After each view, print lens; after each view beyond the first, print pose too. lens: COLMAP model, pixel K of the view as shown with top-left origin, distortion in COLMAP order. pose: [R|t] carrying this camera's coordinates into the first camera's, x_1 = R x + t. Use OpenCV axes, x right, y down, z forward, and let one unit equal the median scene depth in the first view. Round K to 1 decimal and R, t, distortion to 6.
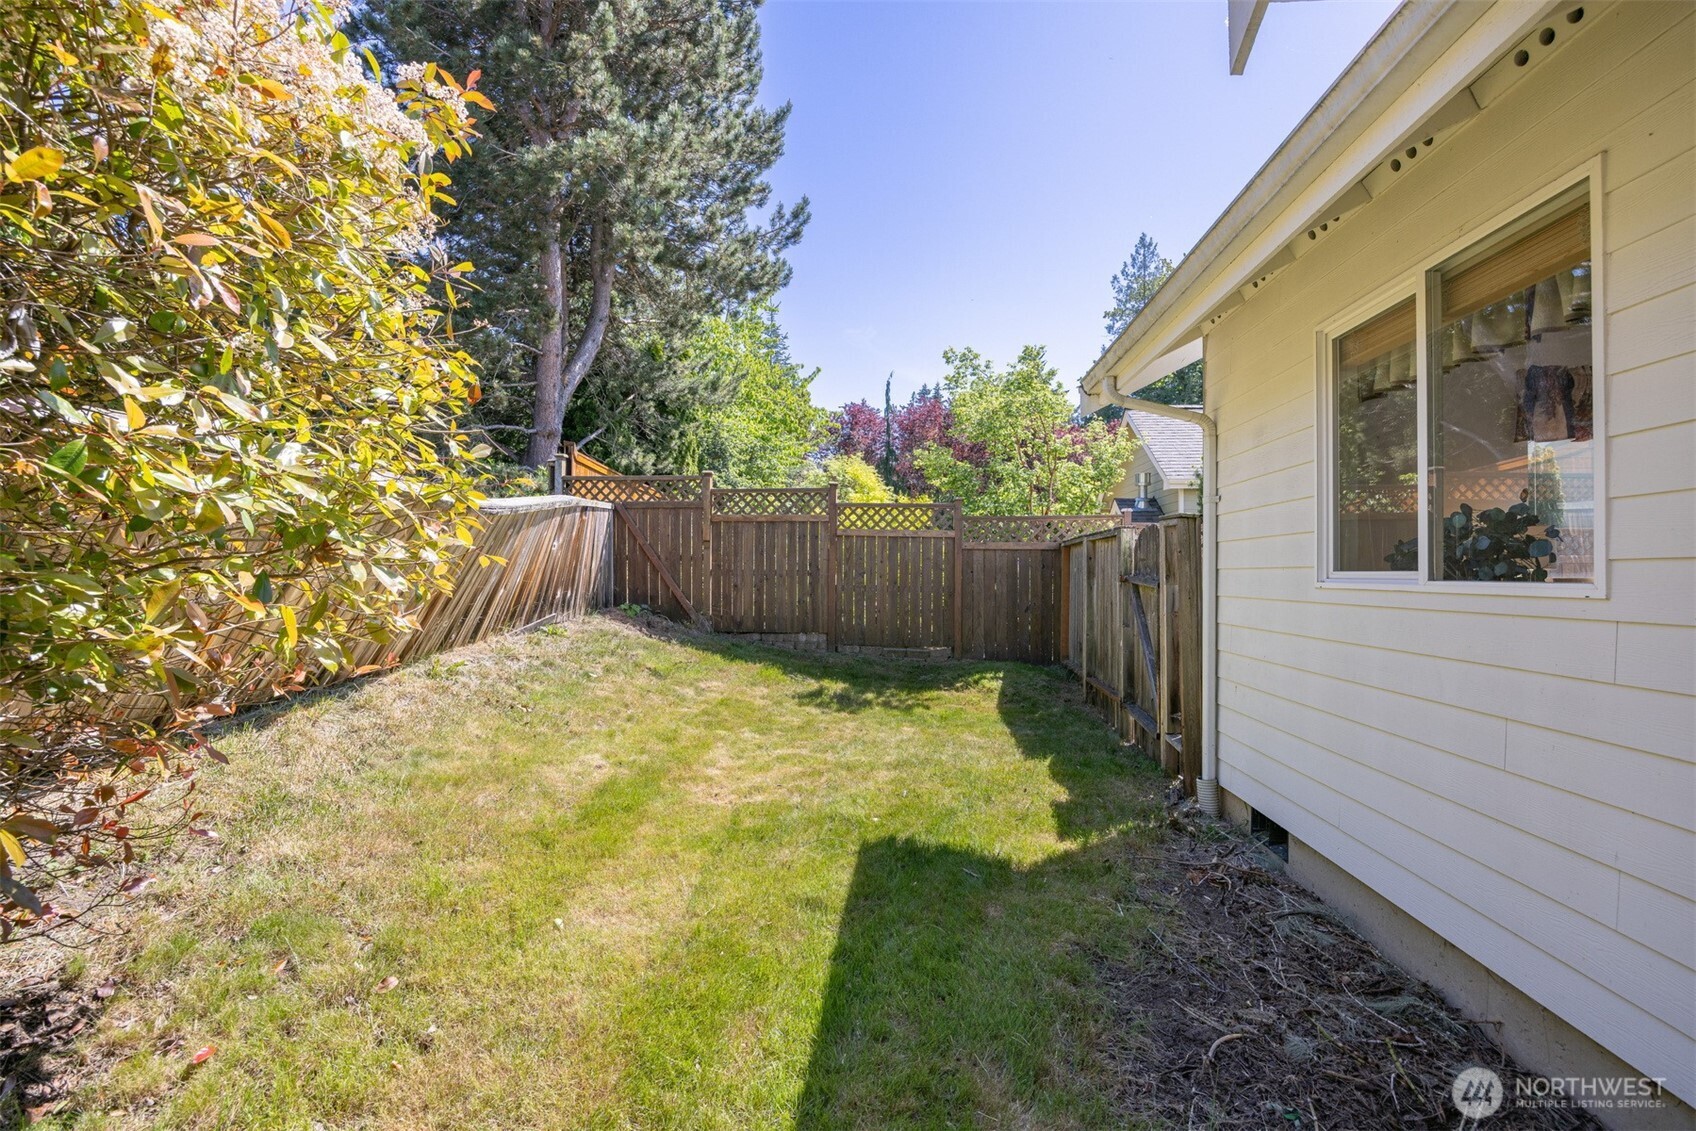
lens RADIAL K [[828.1, 0, 848.5], [0, 828.1, 570.0], [0, 0, 1]] dist [-0.000264, -0.000007]
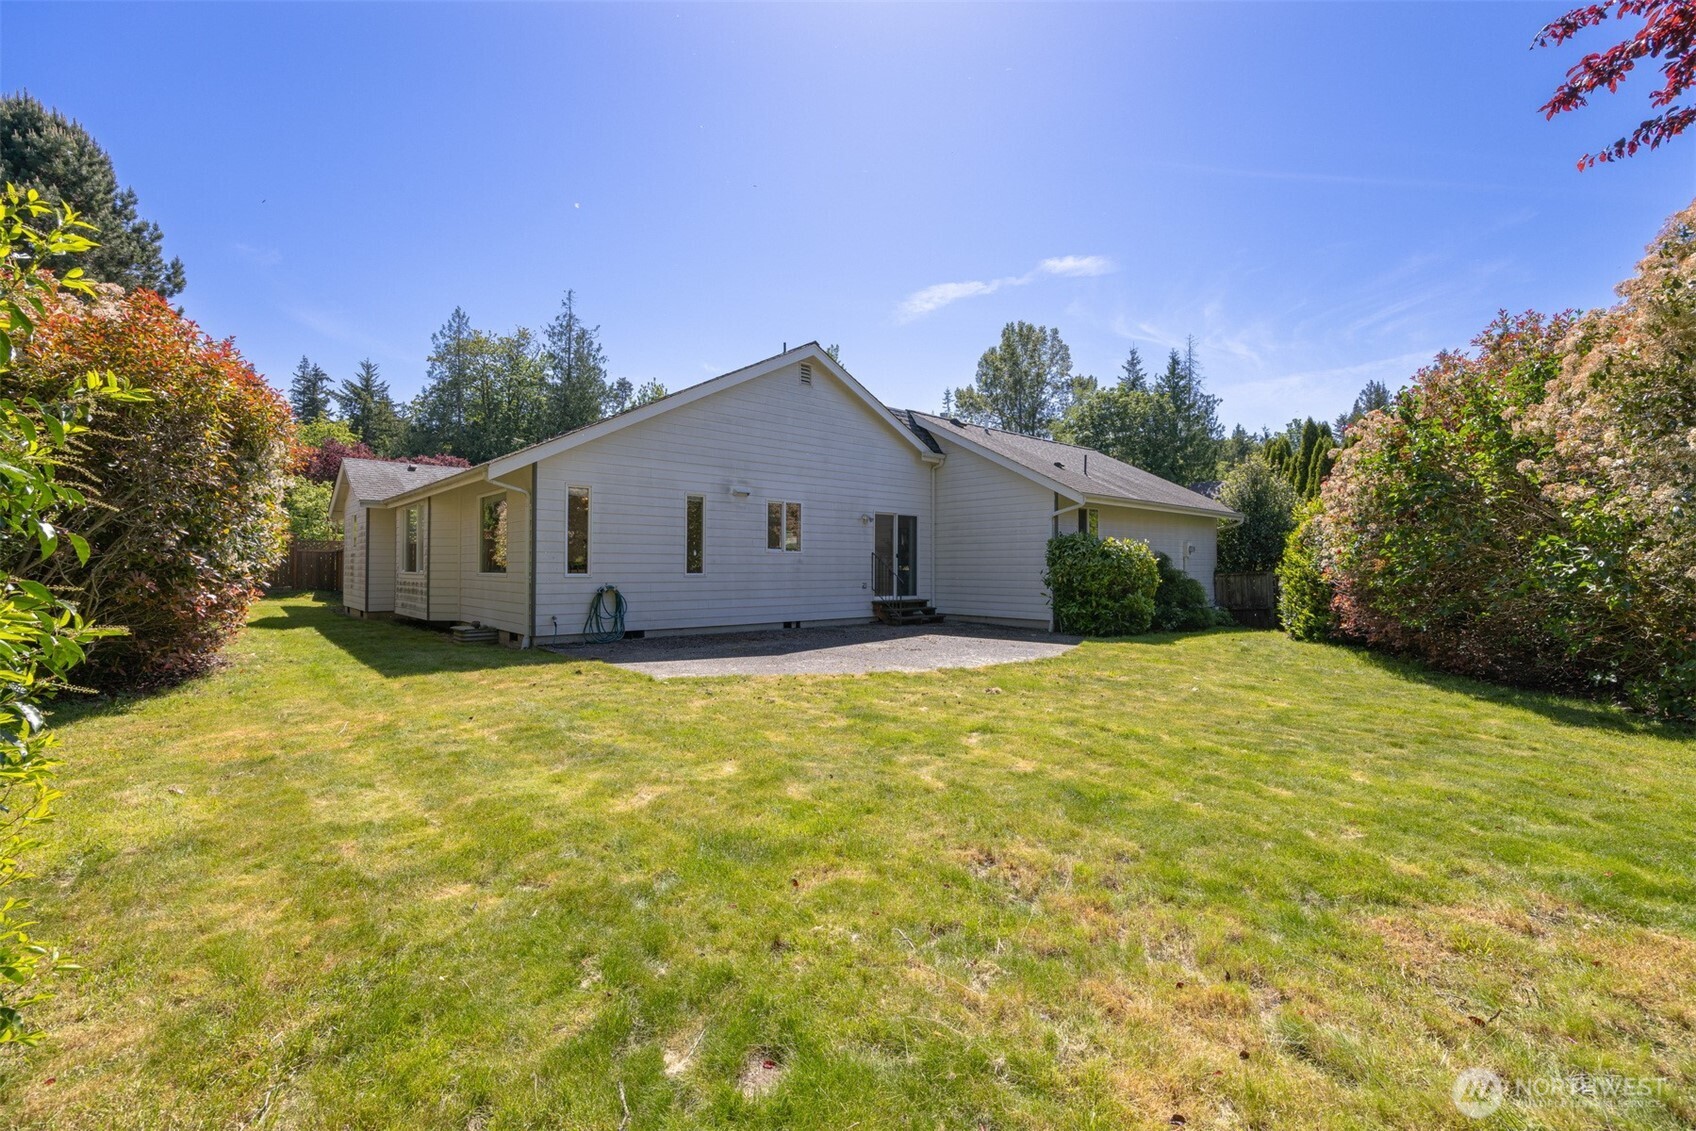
lens RADIAL K [[738.0, 0, 847.5], [0, 738.0, 567.2], [0, 0, 1]] dist [-0.002496, 0.000008]
pose [[0.701055, 0.005209, 0.713088, -0.042512], [-0.007323, 0.999973, -0.000106, 0.001803], [-0.713069, -0.005148, 0.701075, -0.262444]]
